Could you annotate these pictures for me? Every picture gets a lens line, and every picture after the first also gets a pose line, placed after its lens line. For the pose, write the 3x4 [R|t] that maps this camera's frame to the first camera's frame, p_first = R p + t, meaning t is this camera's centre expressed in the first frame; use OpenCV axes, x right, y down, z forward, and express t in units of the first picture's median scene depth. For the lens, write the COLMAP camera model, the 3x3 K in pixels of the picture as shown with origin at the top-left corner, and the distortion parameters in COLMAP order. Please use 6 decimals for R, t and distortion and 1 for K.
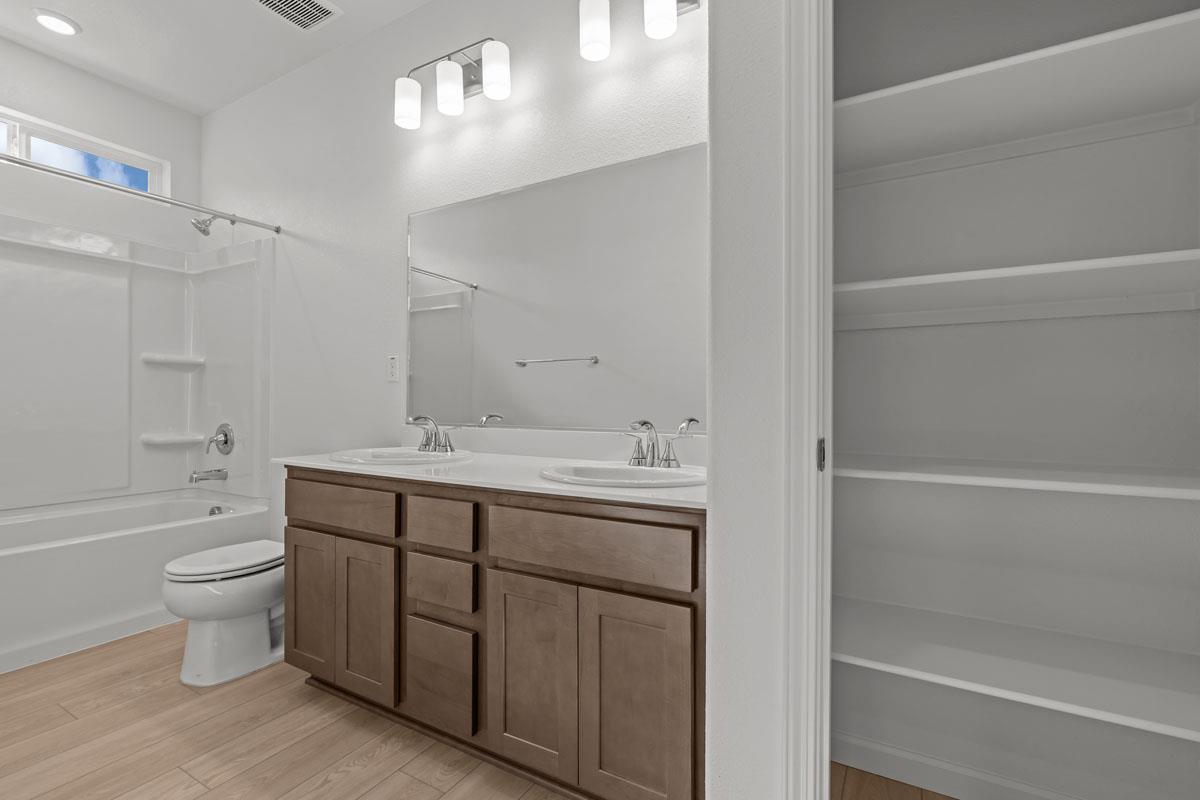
lens RADIAL K [[539.8, 0, 587.4], [0, 539.8, 370.9], [0, 0, 1]] dist [-0.005786, 0.001751]
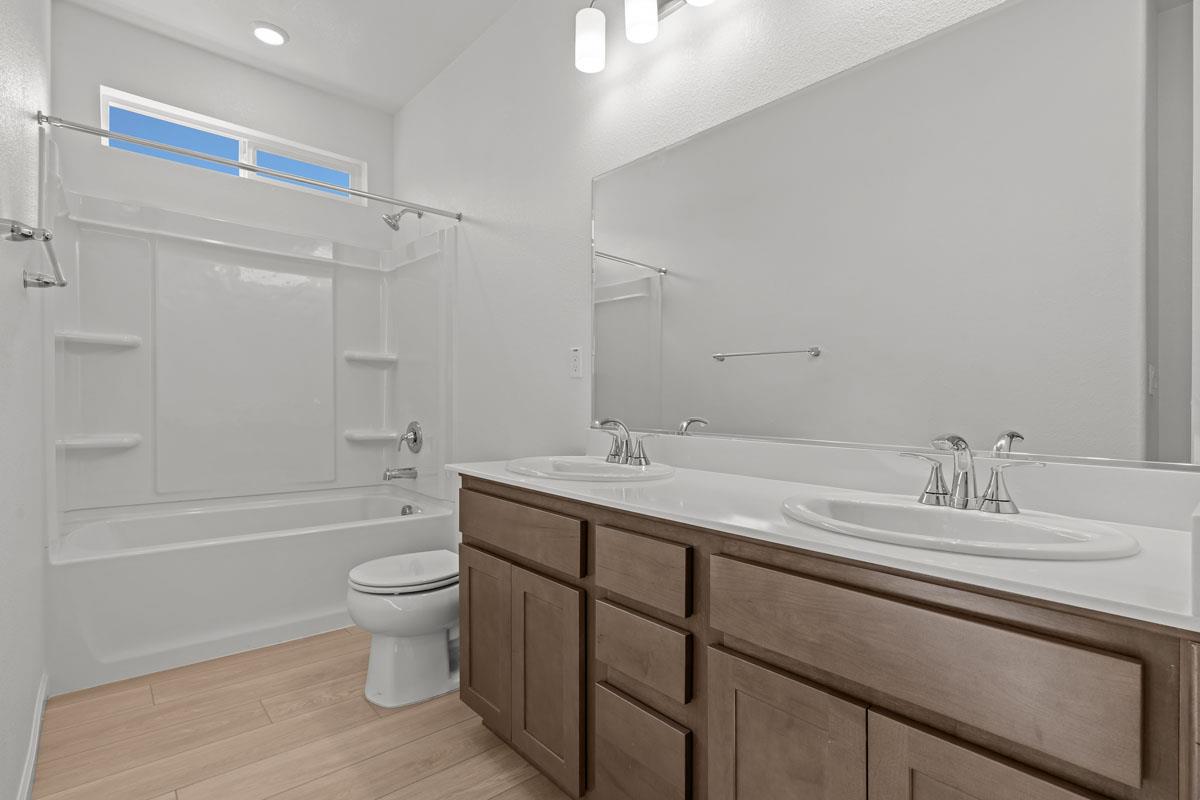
lens RADIAL K [[577.2, 0, 598.7], [0, 577.2, 400.9], [0, 0, 1]] dist [0.001485, 0.000013]
pose [[0.953298, 0.012173, -0.301784, -0.067478], [0.003947, 0.998600, 0.052749, 0.011259], [0.302004, -0.051477, 0.951916, 0.186169]]
